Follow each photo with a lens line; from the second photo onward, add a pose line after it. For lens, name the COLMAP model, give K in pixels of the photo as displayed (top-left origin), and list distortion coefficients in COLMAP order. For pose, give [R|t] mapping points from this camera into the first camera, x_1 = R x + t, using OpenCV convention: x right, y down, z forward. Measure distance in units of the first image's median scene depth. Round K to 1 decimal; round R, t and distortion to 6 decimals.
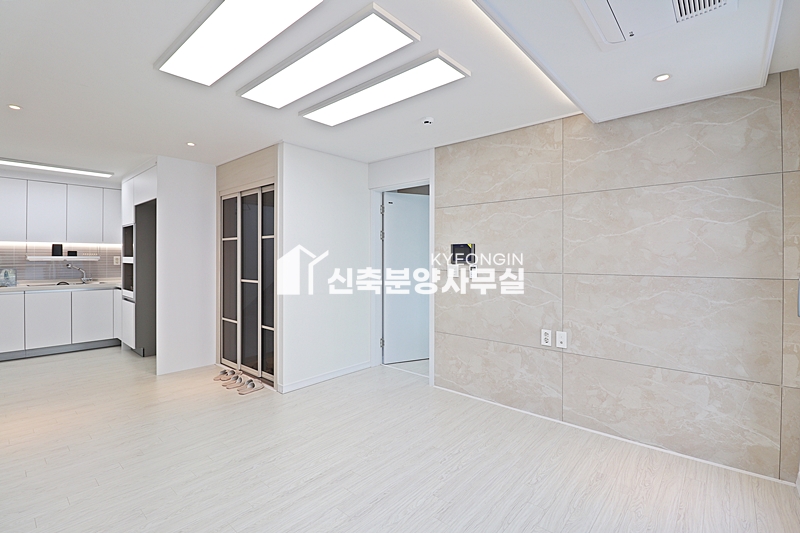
lens RADIAL K [[367.0, 0, 400.7], [0, 367.0, 259.0], [0, 0, 1]] dist [-0.004659, -0.010122]
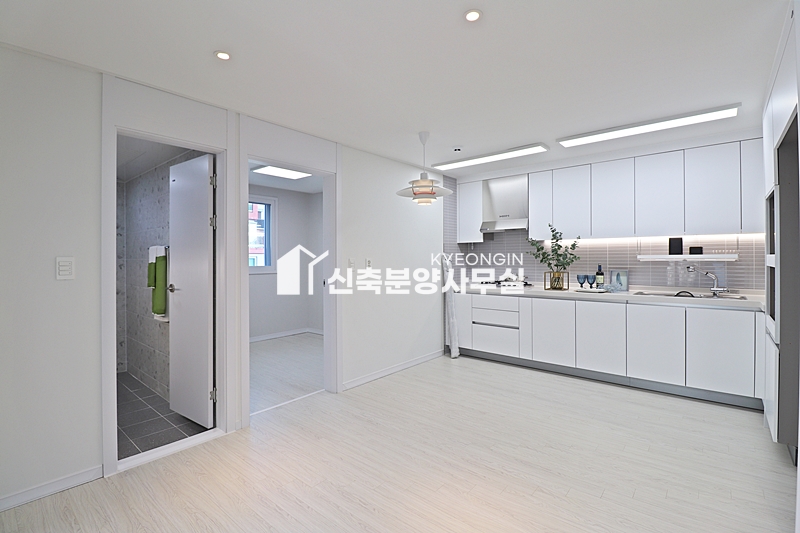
lens RADIAL K [[367.0, 0, 401.1], [0, 367.0, 259.0], [0, 0, 1]] dist [-0.004659, -0.010122]
pose [[0.010258, -0.001985, -0.999945, -0.363728], [0.005730, 0.999982, -0.001926, -0.002128], [0.999931, -0.005710, 0.010269, 0.702704]]
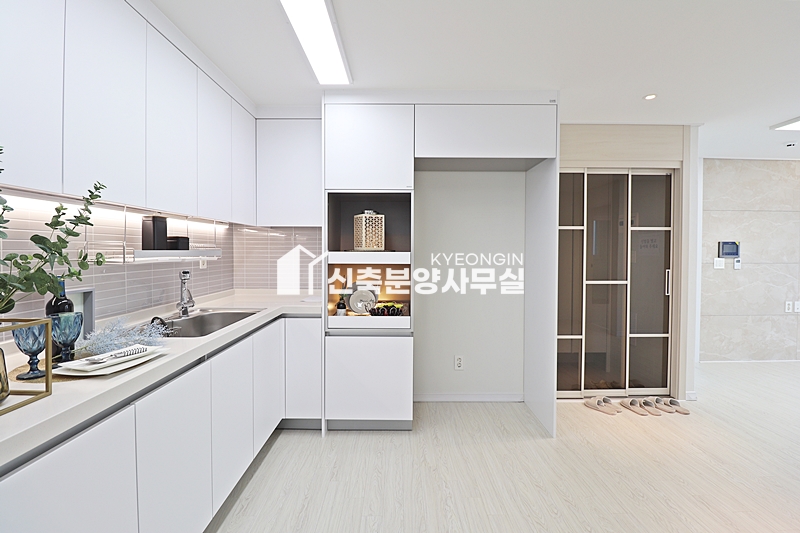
lens RADIAL K [[367.0, 0, 400.0], [0, 367.0, 258.7], [0, 0, 1]] dist [-0.004659, -0.010122]
pose [[0.749826, -0.015704, 0.661449, -1.579382], [0.001179, 0.999748, 0.022398, -0.012737], [-0.661634, -0.016015, 0.749656, 0.867538]]
